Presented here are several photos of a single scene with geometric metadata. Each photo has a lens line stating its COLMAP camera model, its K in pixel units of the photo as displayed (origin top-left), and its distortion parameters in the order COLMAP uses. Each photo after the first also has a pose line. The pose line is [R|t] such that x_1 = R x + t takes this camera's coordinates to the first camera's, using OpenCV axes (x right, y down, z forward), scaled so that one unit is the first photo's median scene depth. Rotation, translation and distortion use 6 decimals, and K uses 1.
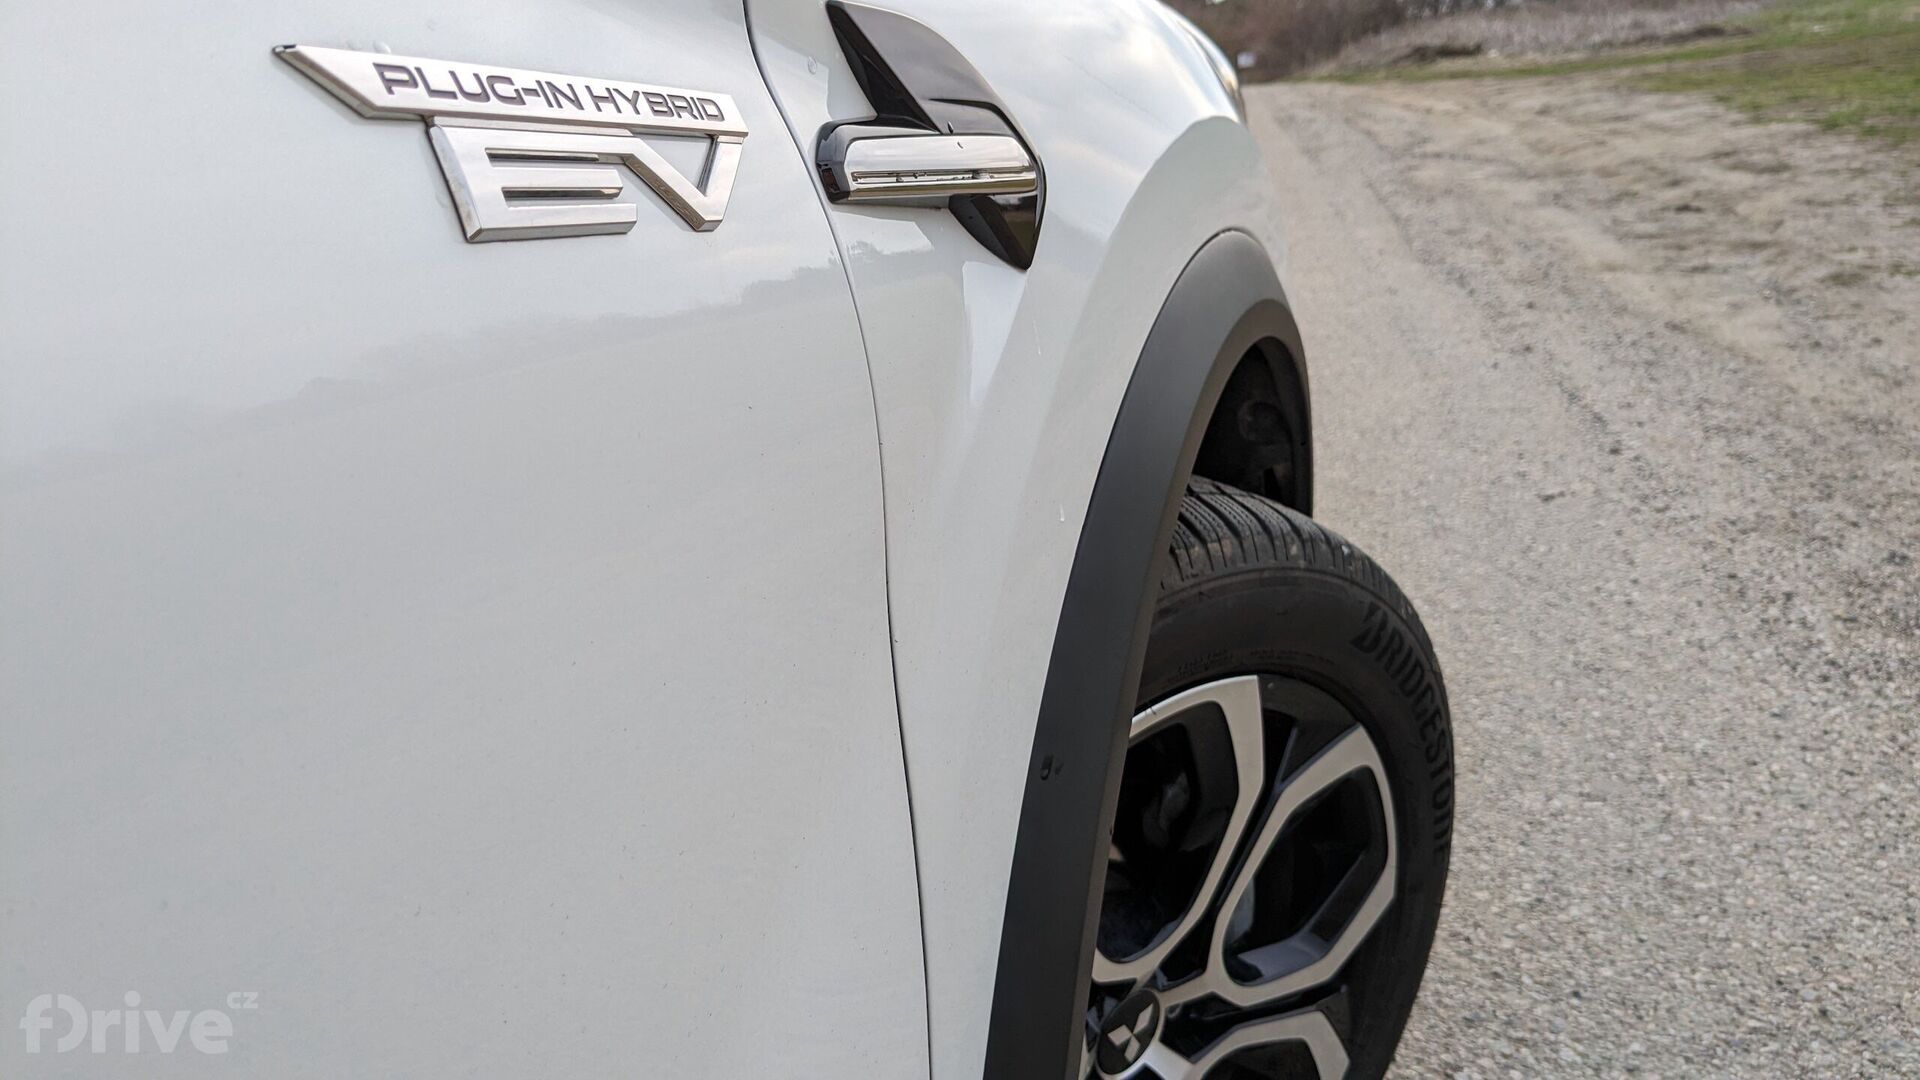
lens RADIAL K [[1528.5, 0, 958.0], [0, 1528.5, 549.8], [0, 0, 1]] dist [0.012200, -0.039495]
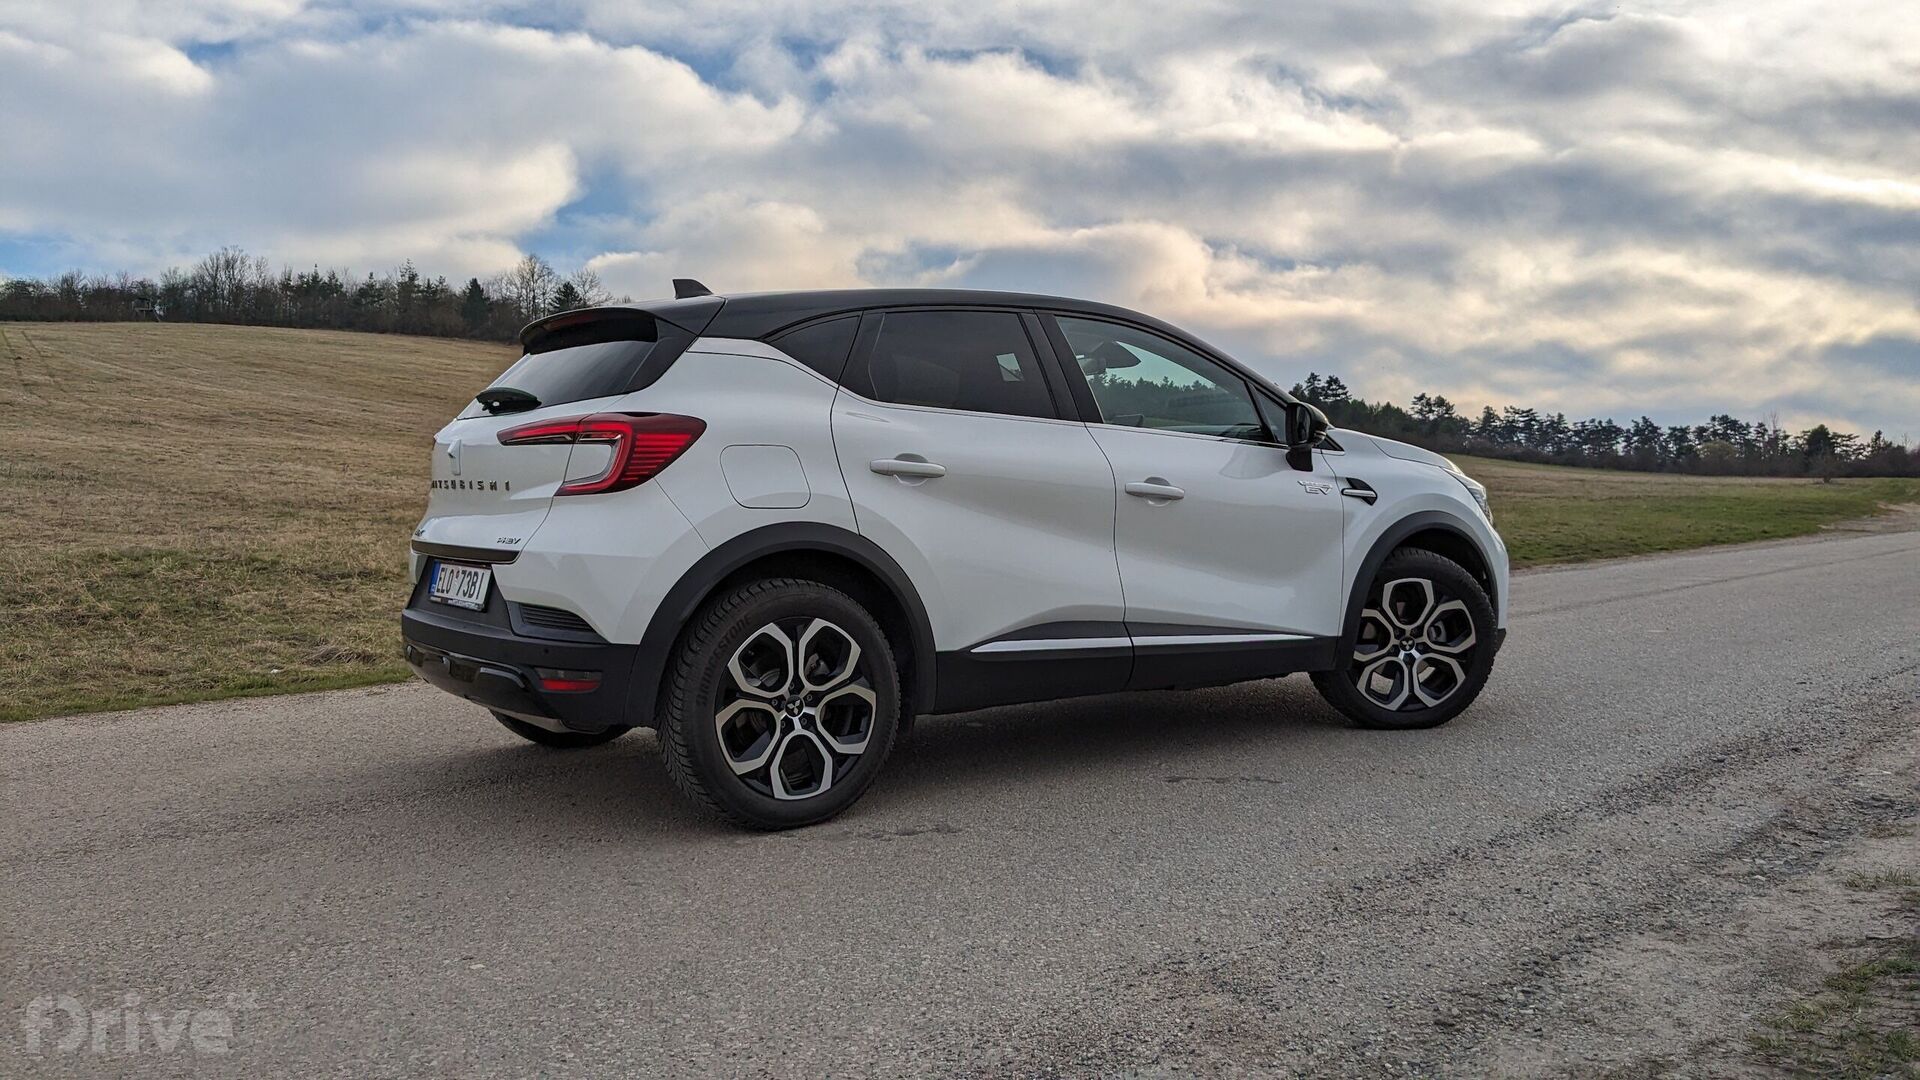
lens RADIAL K [[1528.5, 0, 970.6], [0, 1528.5, 527.9], [0, 0, 1]] dist [0.012200, -0.039495]
pose [[0.807615, 0.065857, -0.586021, 0.204085], [-0.215738, 0.957853, -0.189673, 0.128672], [0.548831, 0.279609, 0.787784, -0.437476]]
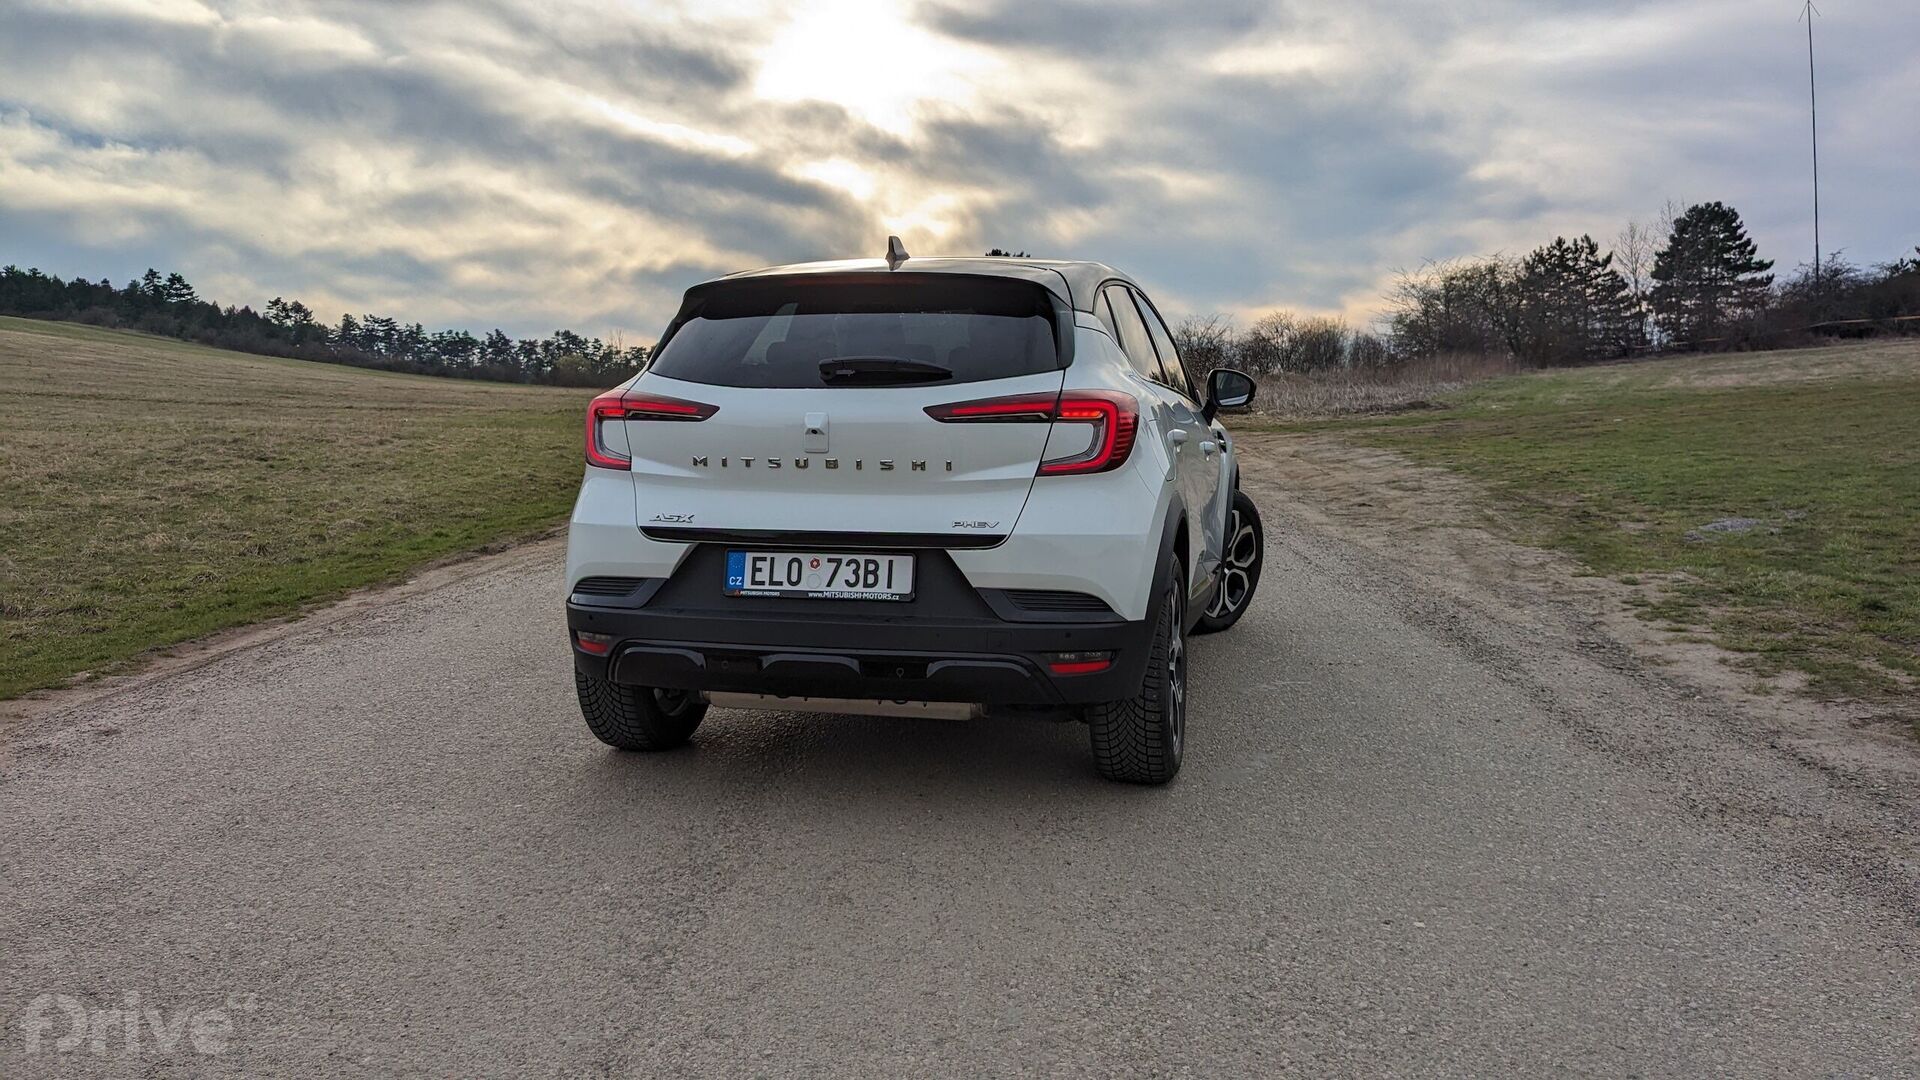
lens RADIAL K [[1528.5, 0, 963.9], [0, 1528.5, 539.6], [0, 0, 1]] dist [0.012200, -0.039495]
pose [[0.990085, 0.039957, 0.134664, -0.196522], [-0.010418, 0.976935, -0.213280, 0.167341], [-0.140080, 0.209763, 0.967666, -0.554454]]
